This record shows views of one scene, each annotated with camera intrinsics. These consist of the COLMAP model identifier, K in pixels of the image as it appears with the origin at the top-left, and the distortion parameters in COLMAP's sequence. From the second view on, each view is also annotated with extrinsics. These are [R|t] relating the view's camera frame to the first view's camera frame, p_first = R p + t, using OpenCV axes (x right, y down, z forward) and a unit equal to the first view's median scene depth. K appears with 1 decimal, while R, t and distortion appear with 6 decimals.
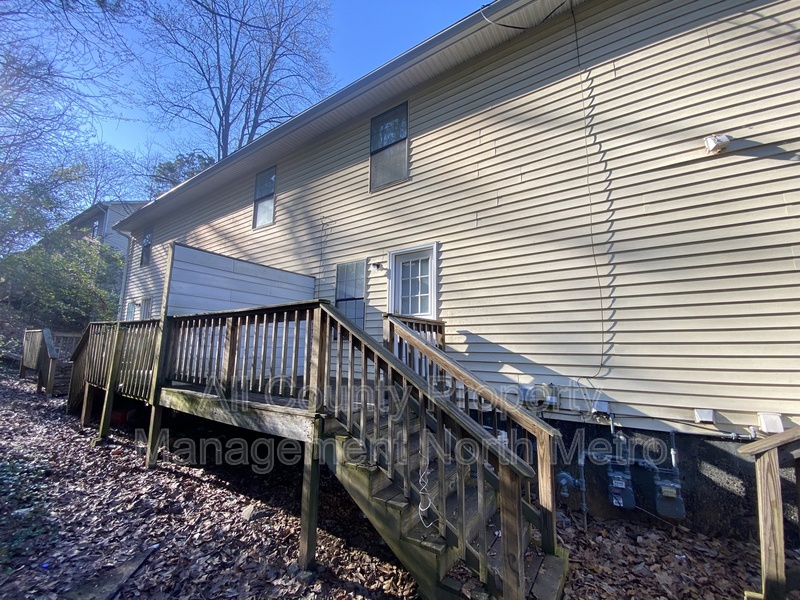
lens RADIAL K [[318.1, 0, 401.7], [0, 318.1, 300.4], [0, 0, 1]] dist [-0.012382, -0.000599]
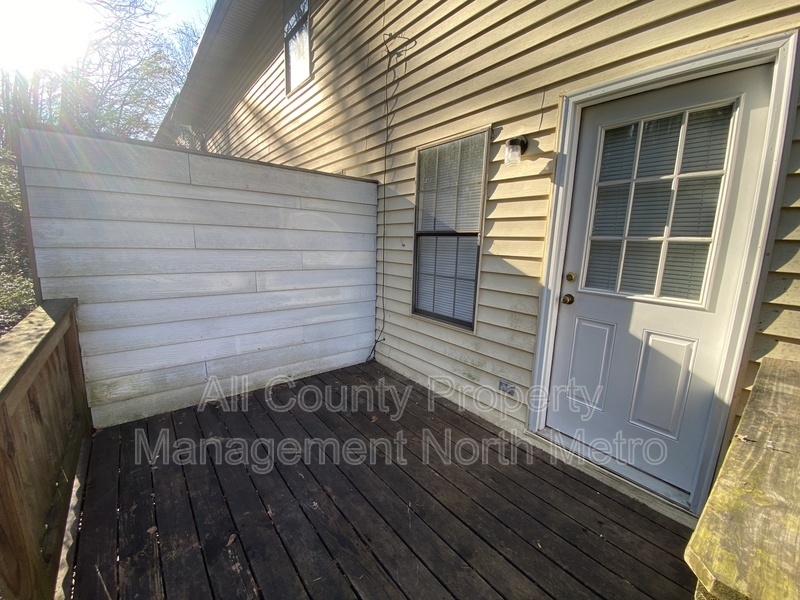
lens RADIAL K [[318.1, 0, 395.3], [0, 318.1, 302.1], [0, 0, 1]] dist [-0.012382, -0.000599]
pose [[0.949146, 0.073674, -0.306096, -0.088007], [0.030533, 0.946112, 0.322398, -0.059492], [0.313353, -0.315348, 0.895748, 0.563238]]
